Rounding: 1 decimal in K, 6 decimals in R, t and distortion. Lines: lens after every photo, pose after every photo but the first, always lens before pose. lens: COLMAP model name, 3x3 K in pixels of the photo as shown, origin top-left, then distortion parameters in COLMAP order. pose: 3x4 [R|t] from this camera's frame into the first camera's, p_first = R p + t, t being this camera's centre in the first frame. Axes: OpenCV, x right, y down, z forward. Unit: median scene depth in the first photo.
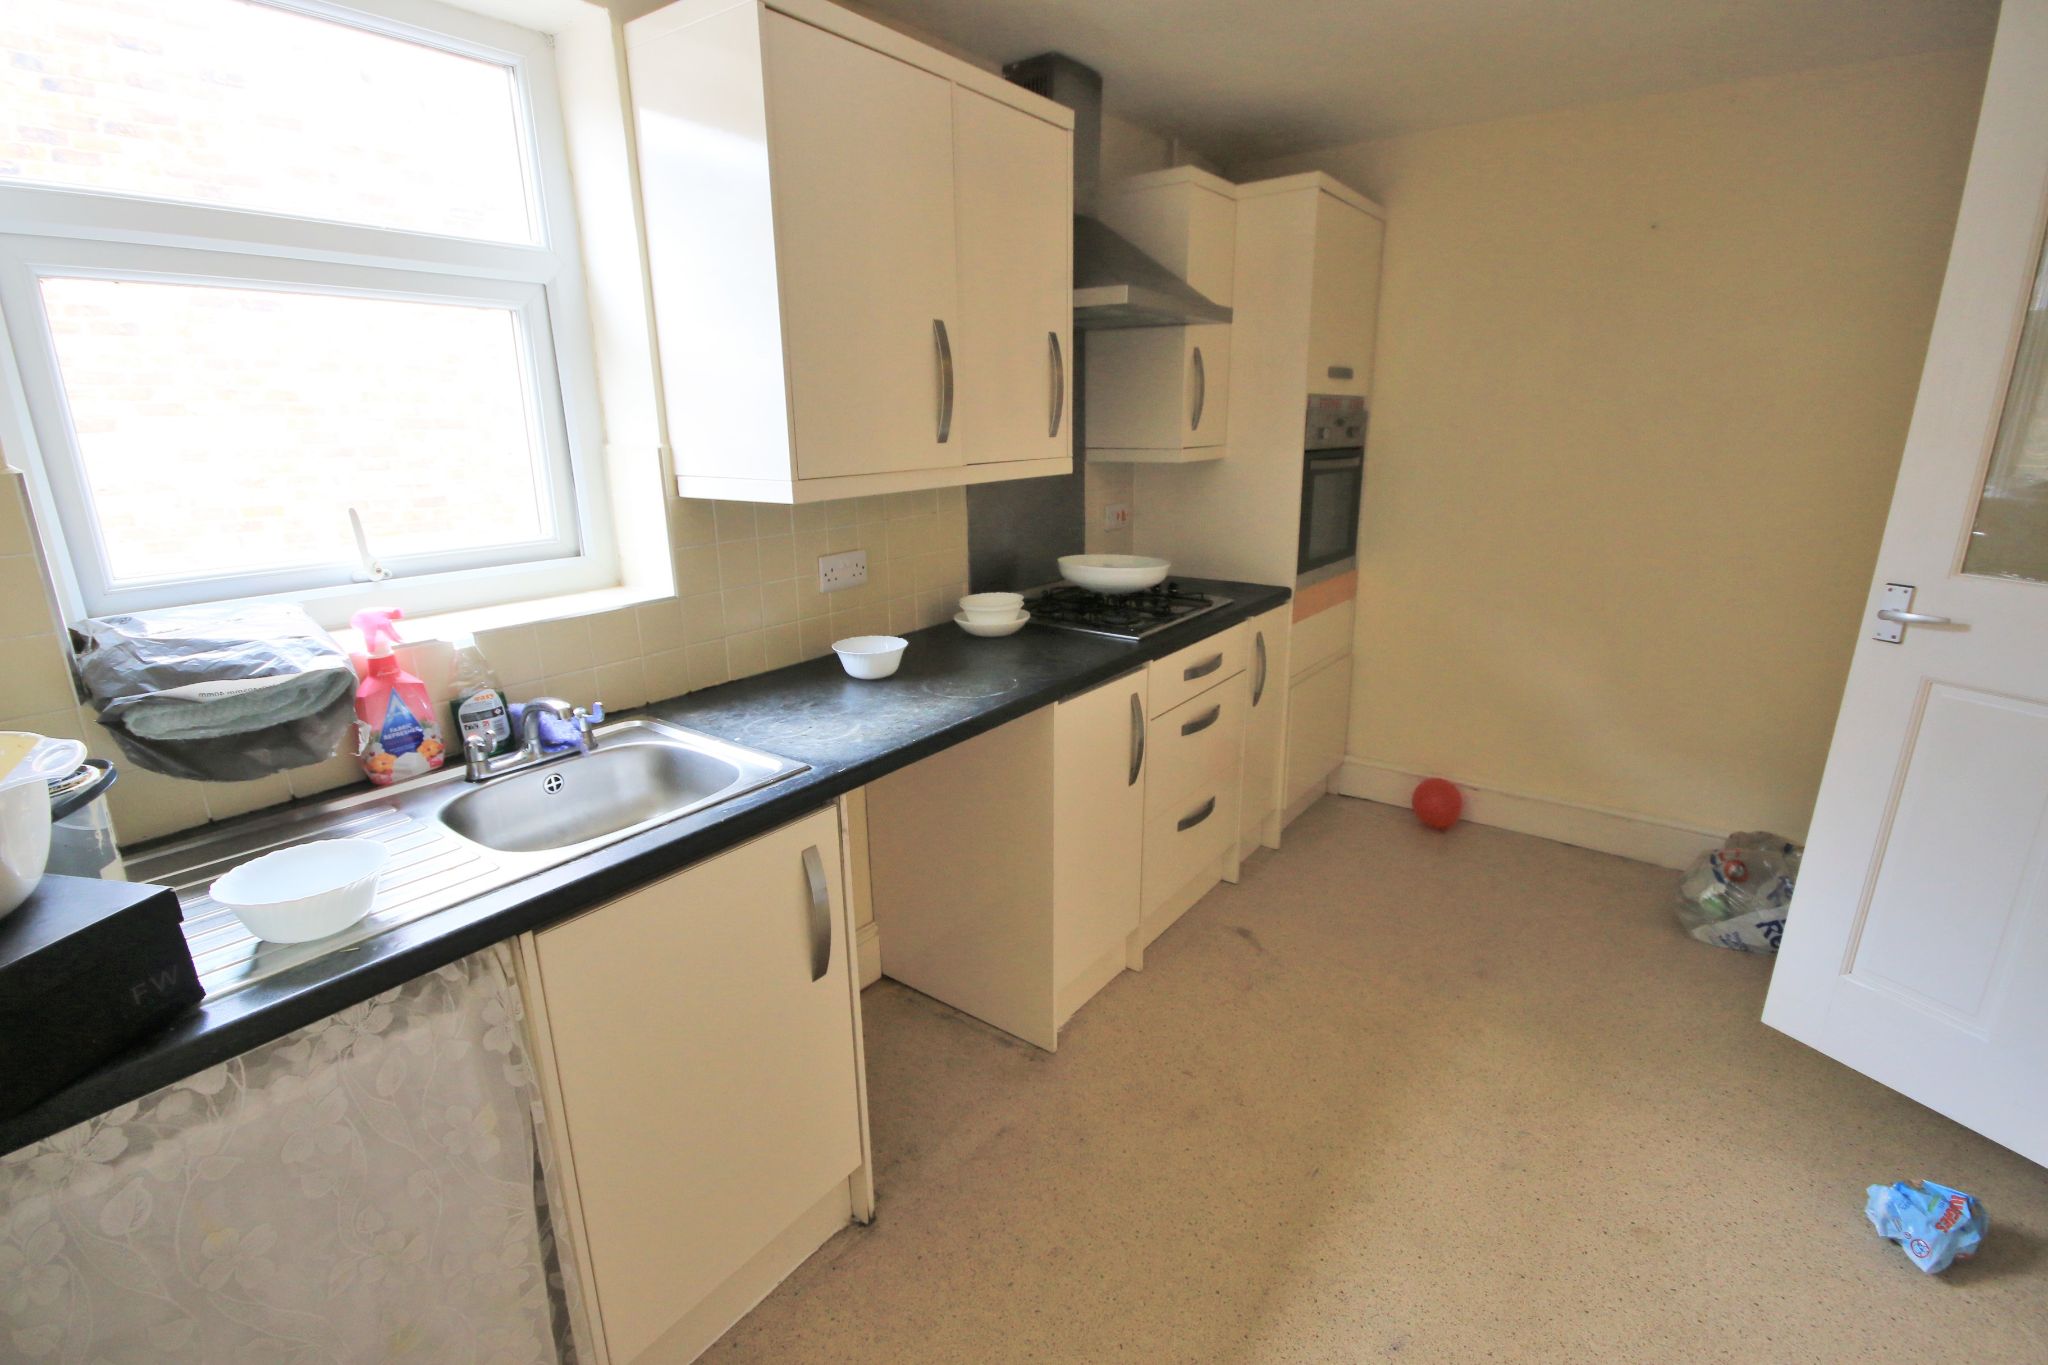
lens RADIAL K [[945.0, 0, 1024.0], [0, 945.0, 682.5], [0, 0, 1]] dist [0.001428, 0.000622]
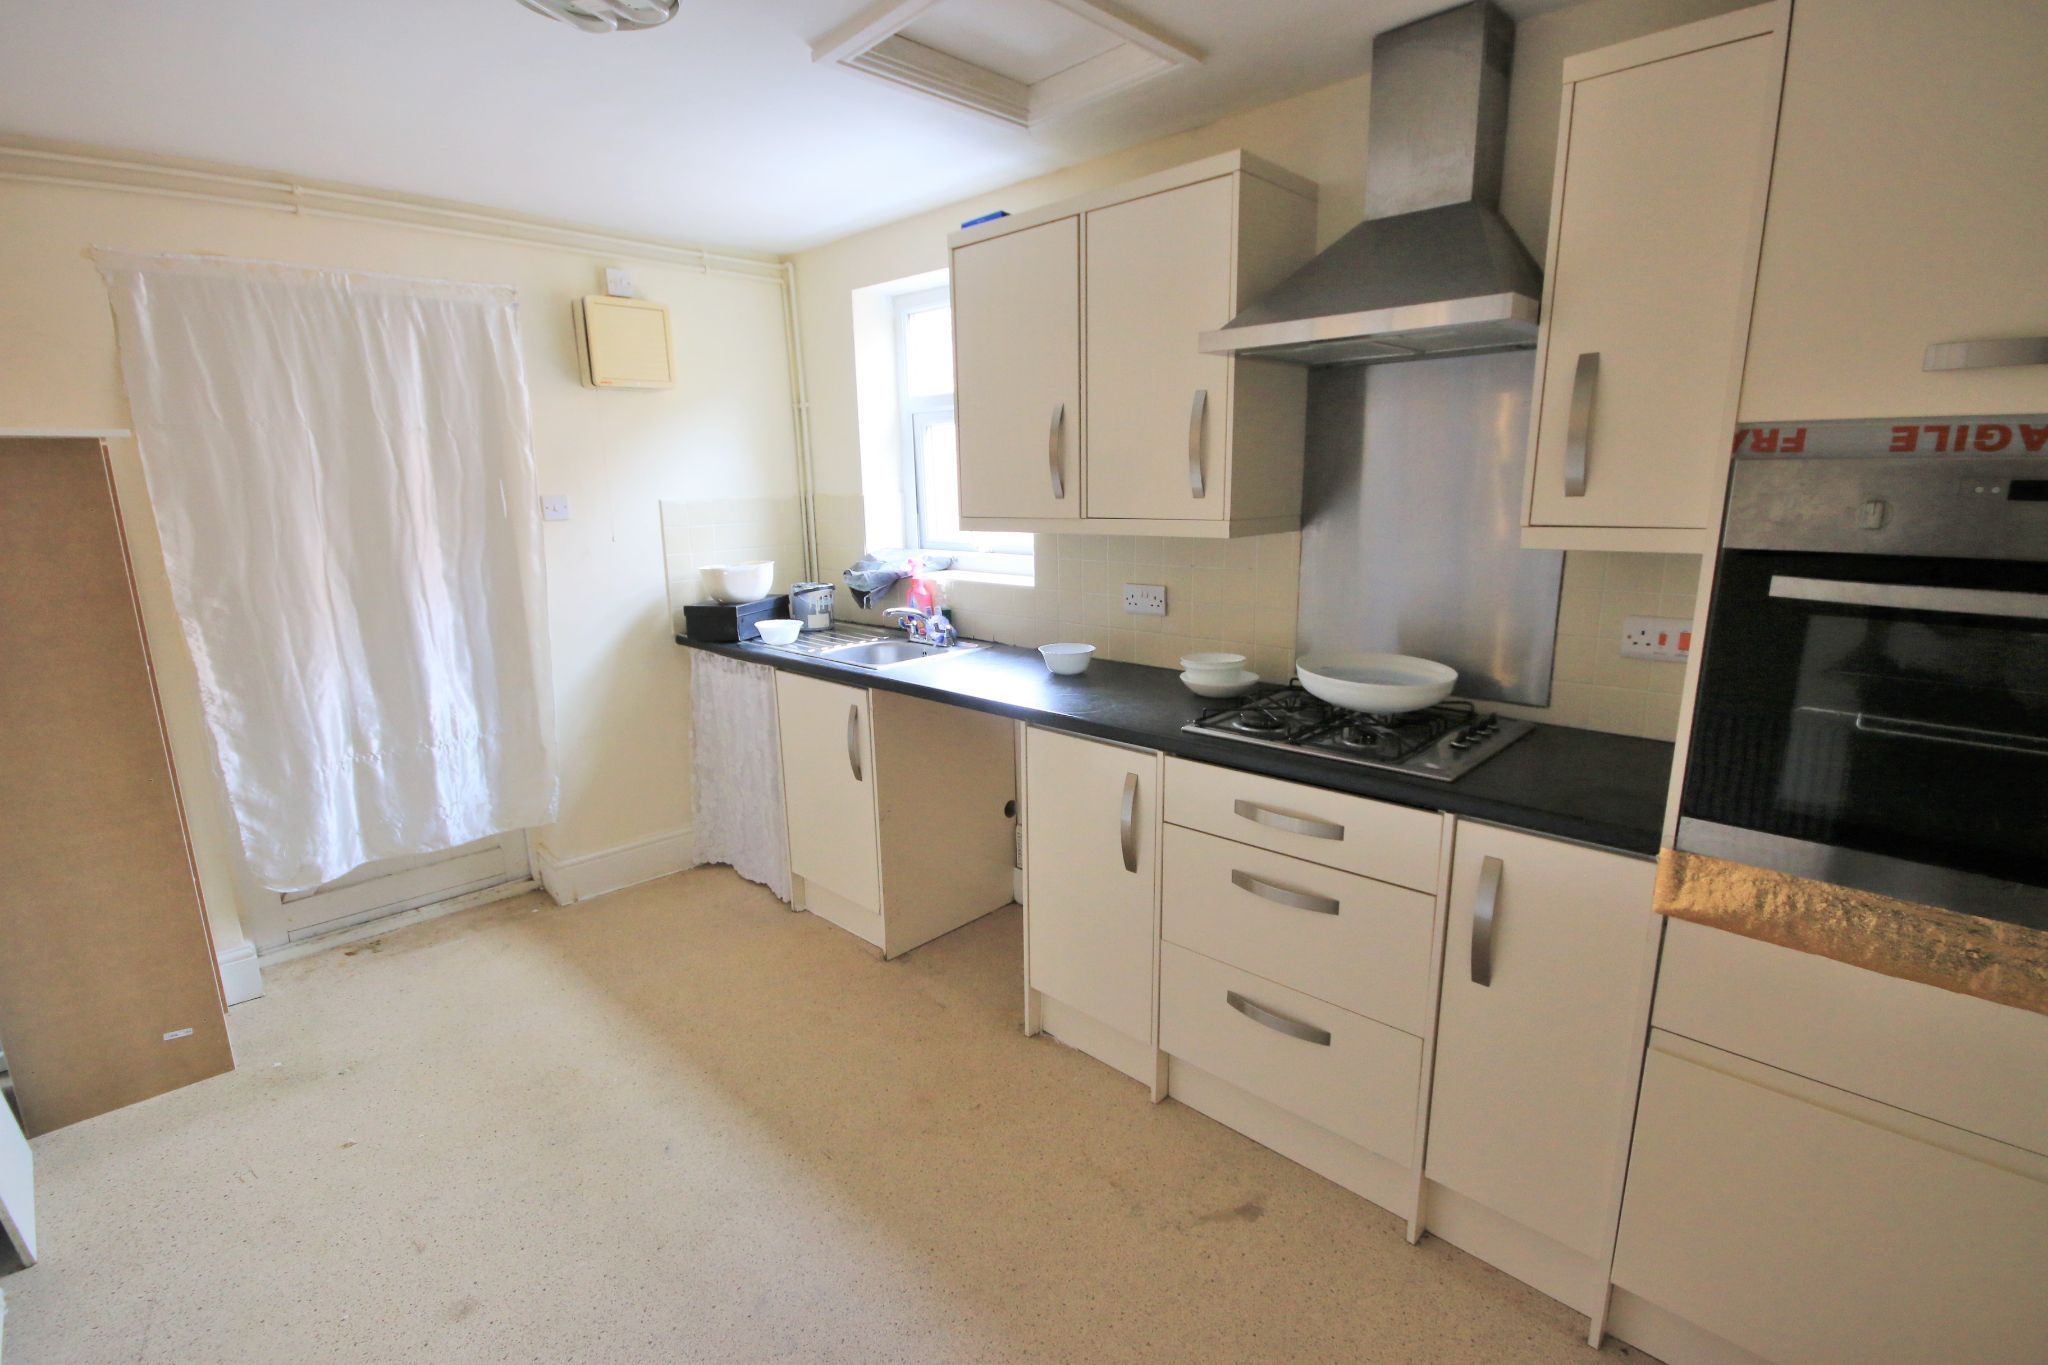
lens RADIAL K [[941.7, 0, 1024.0], [0, 941.7, 682.5], [0, 0, 1]] dist [-0.001830, -0.000383]
pose [[-0.132510, 0.220583, -0.966325, 1.058898], [-0.248826, 0.936299, 0.247850, -0.288343], [0.959441, 0.273289, -0.069183, 0.992682]]
